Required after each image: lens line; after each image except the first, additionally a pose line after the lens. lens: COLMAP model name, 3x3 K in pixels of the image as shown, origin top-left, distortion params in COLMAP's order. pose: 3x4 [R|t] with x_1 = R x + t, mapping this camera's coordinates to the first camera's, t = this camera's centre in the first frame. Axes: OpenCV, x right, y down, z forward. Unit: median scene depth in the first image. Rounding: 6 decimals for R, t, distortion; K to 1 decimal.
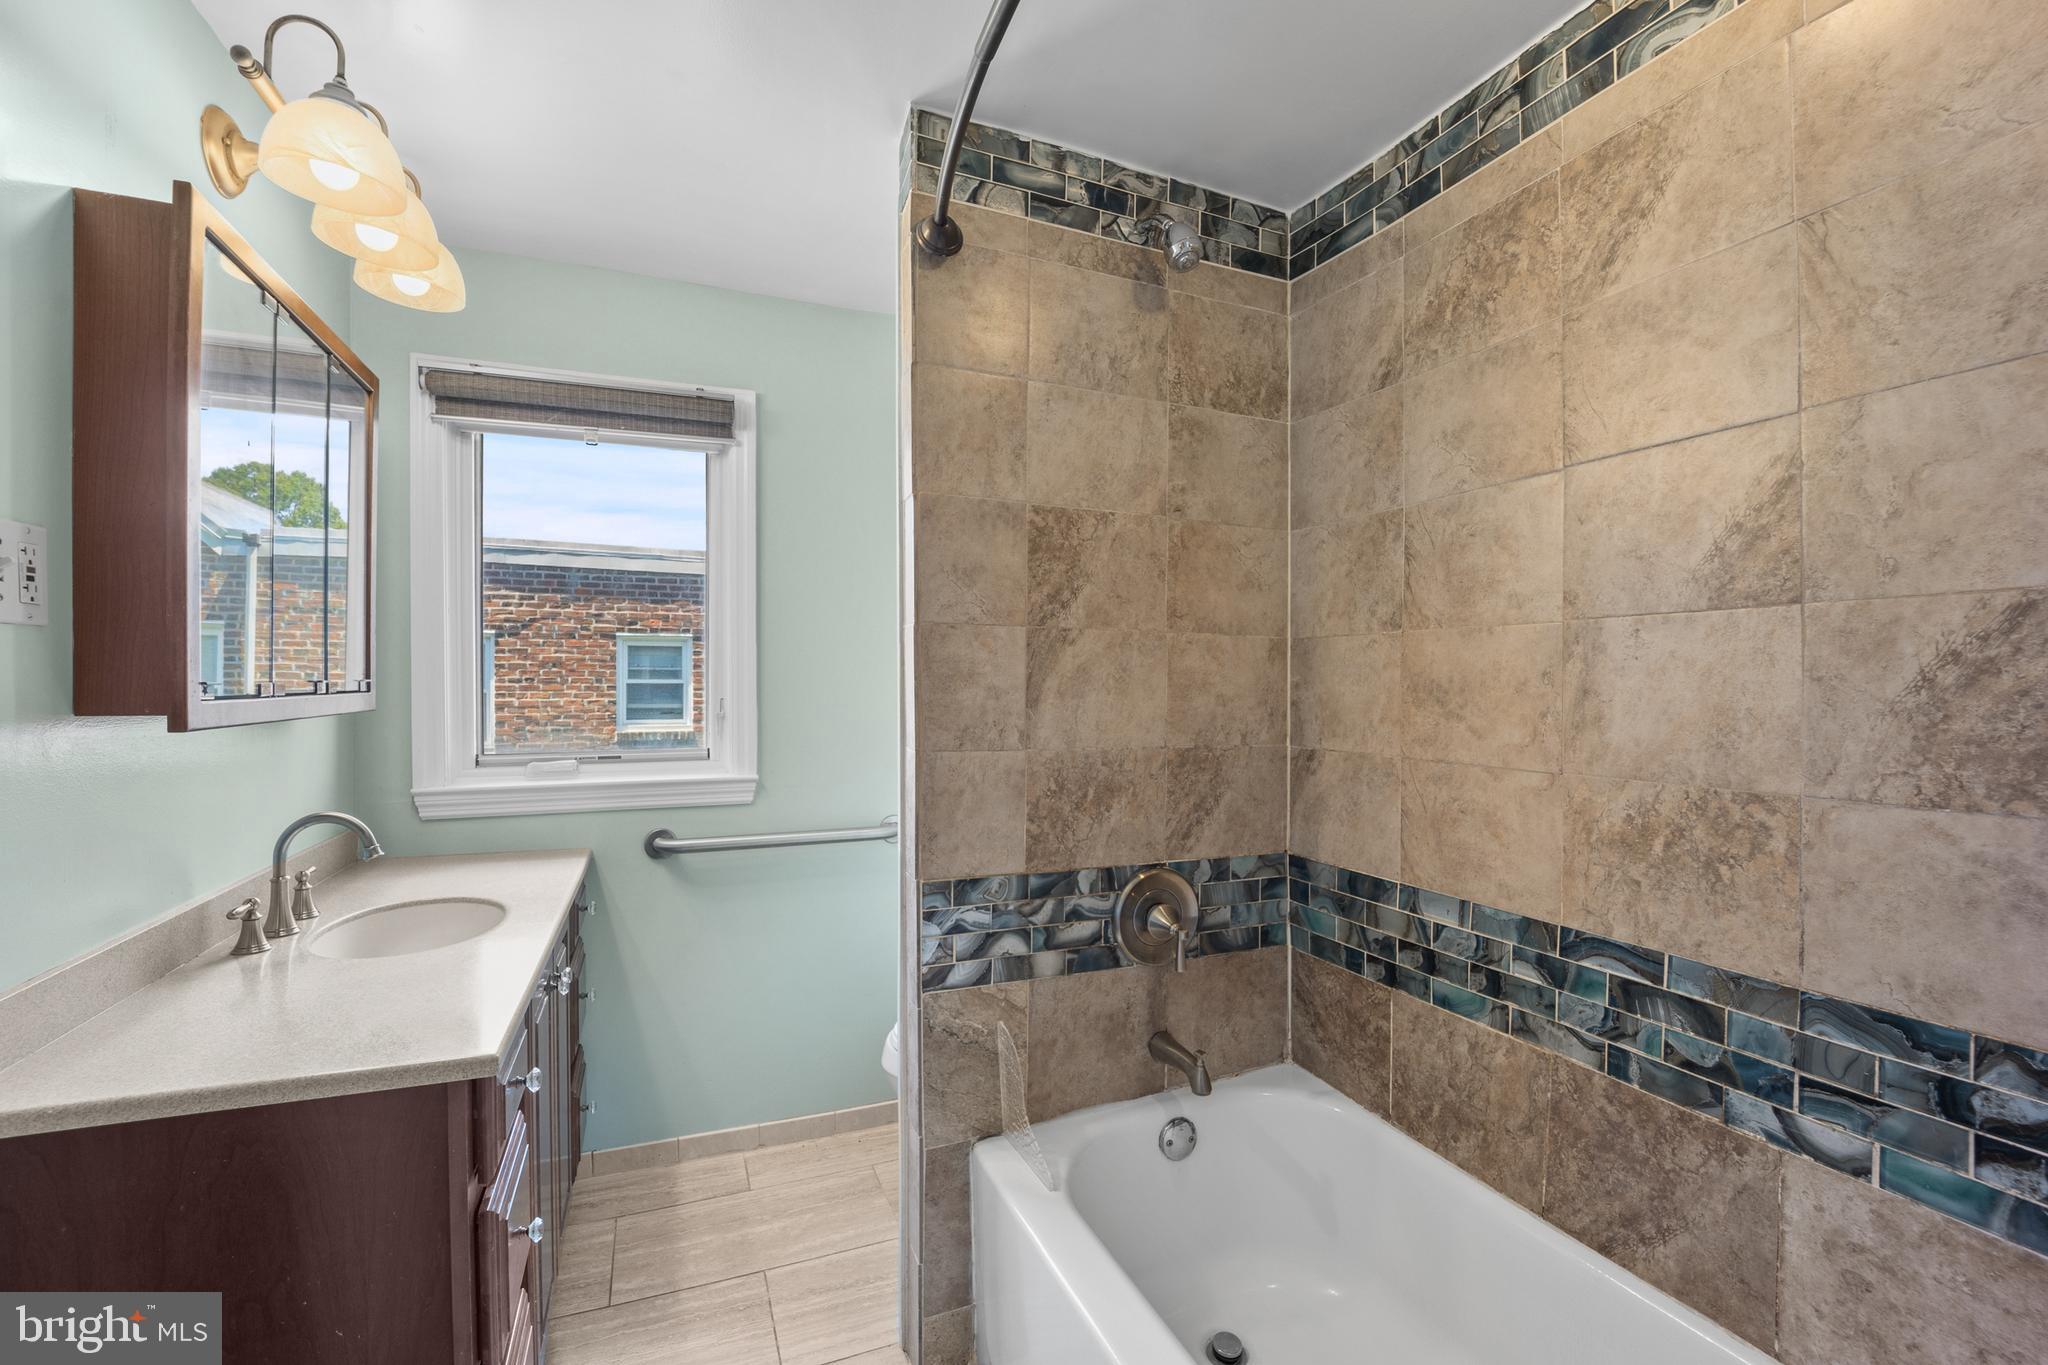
lens RADIAL K [[842.1, 0, 1029.0], [0, 842.1, 686.9], [0, 0, 1]] dist [-0.018983, -0.000210]
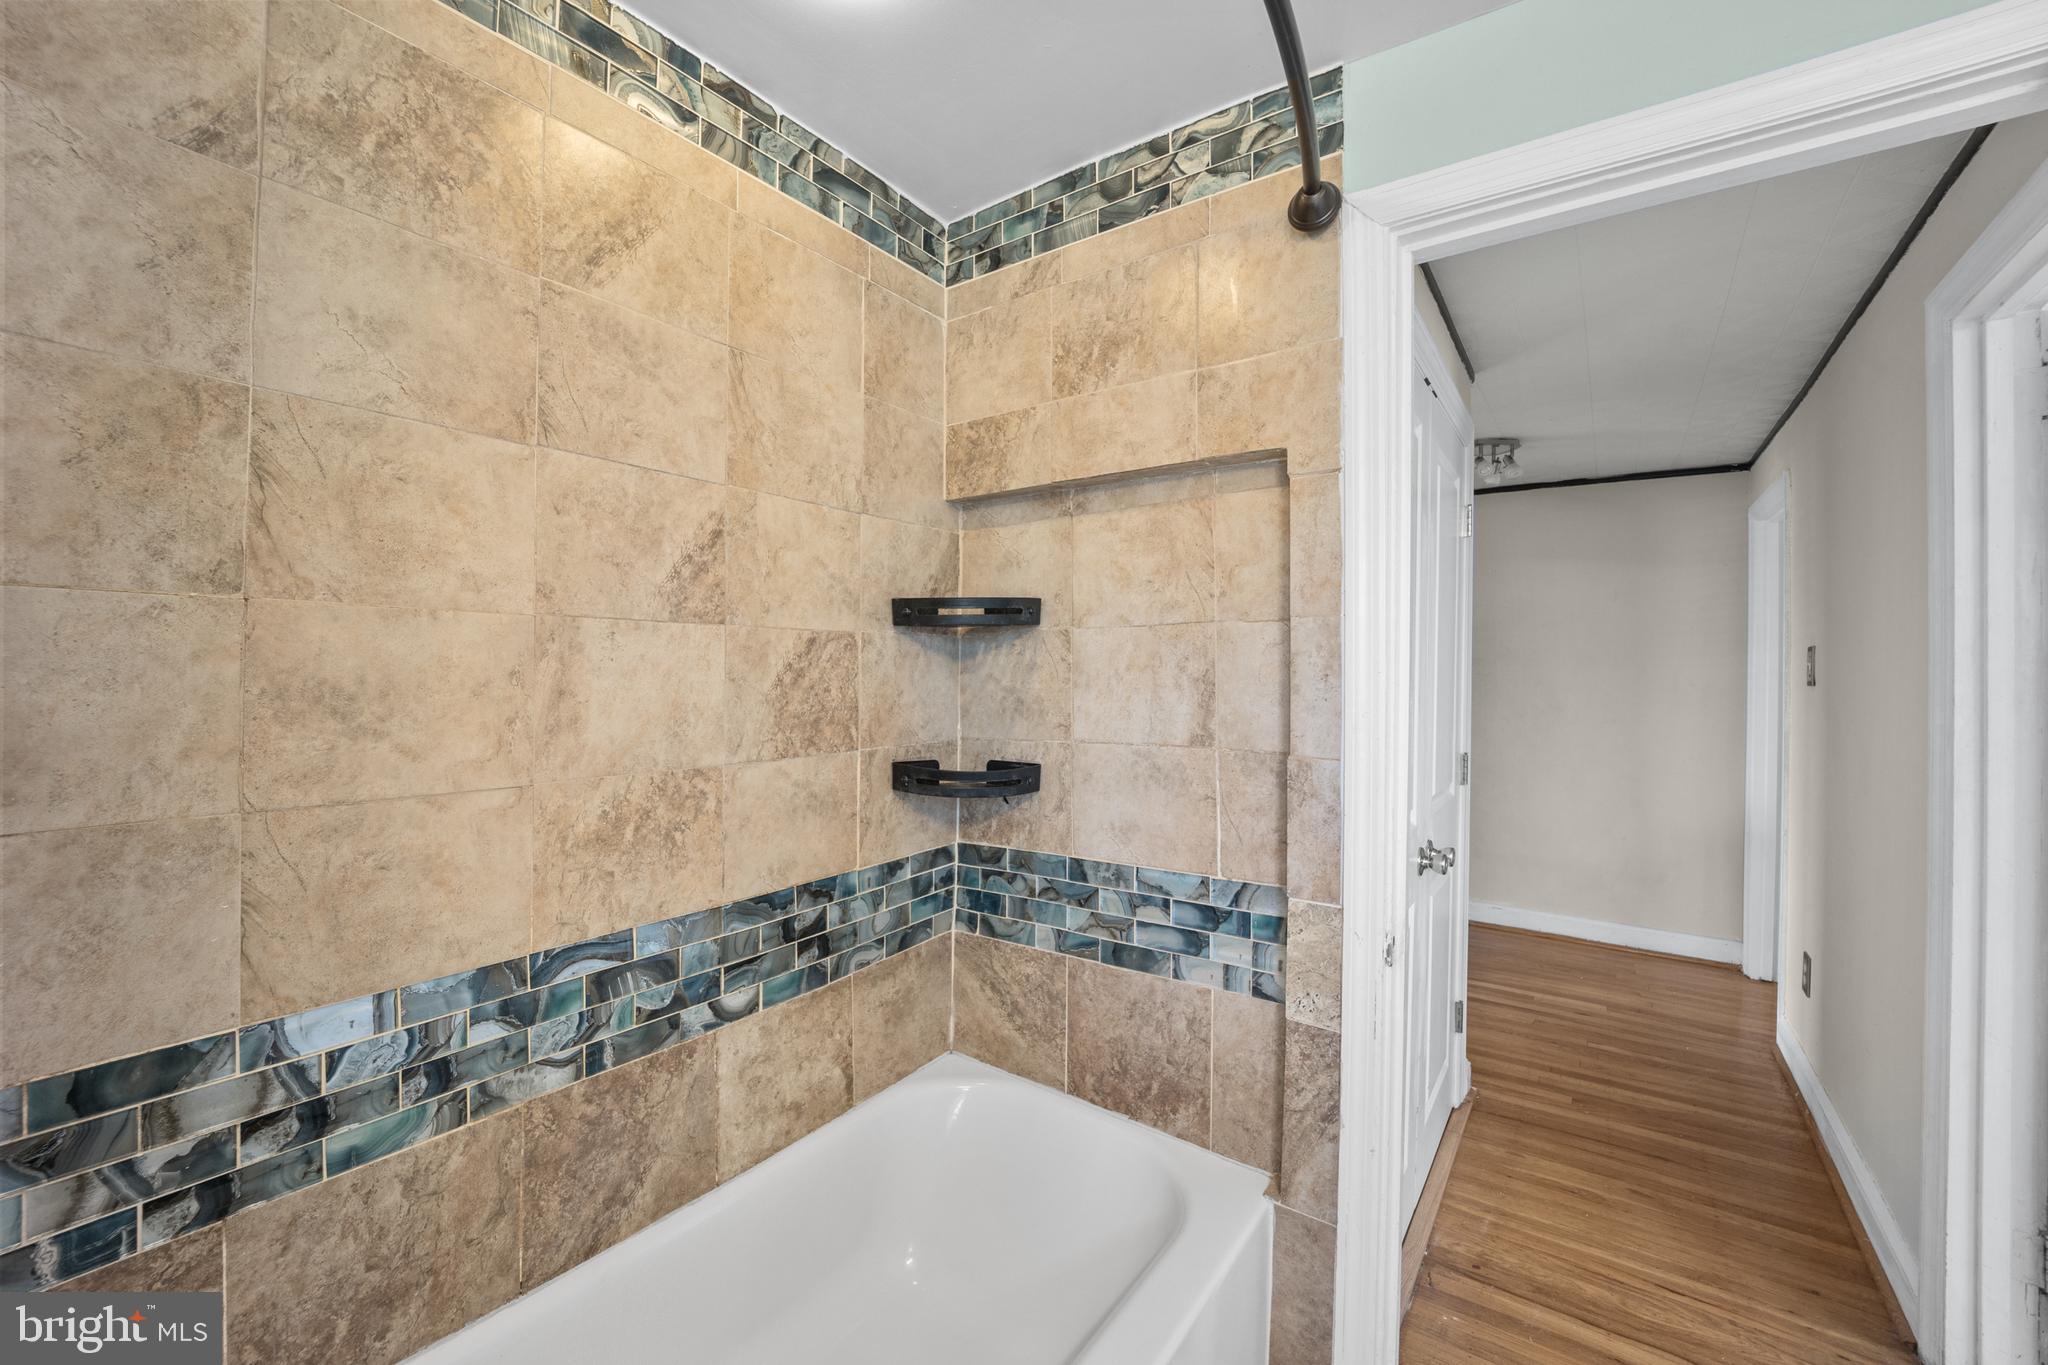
lens RADIAL K [[842.1, 0, 1031.6], [0, 842.1, 668.6], [0, 0, 1]] dist [-0.018983, -0.000210]
pose [[-0.528904, -0.001607, 0.848680, -0.434634], [-0.005491, 0.999984, -0.001529, -0.023913], [-0.848664, -0.005468, -0.528904, 1.086320]]
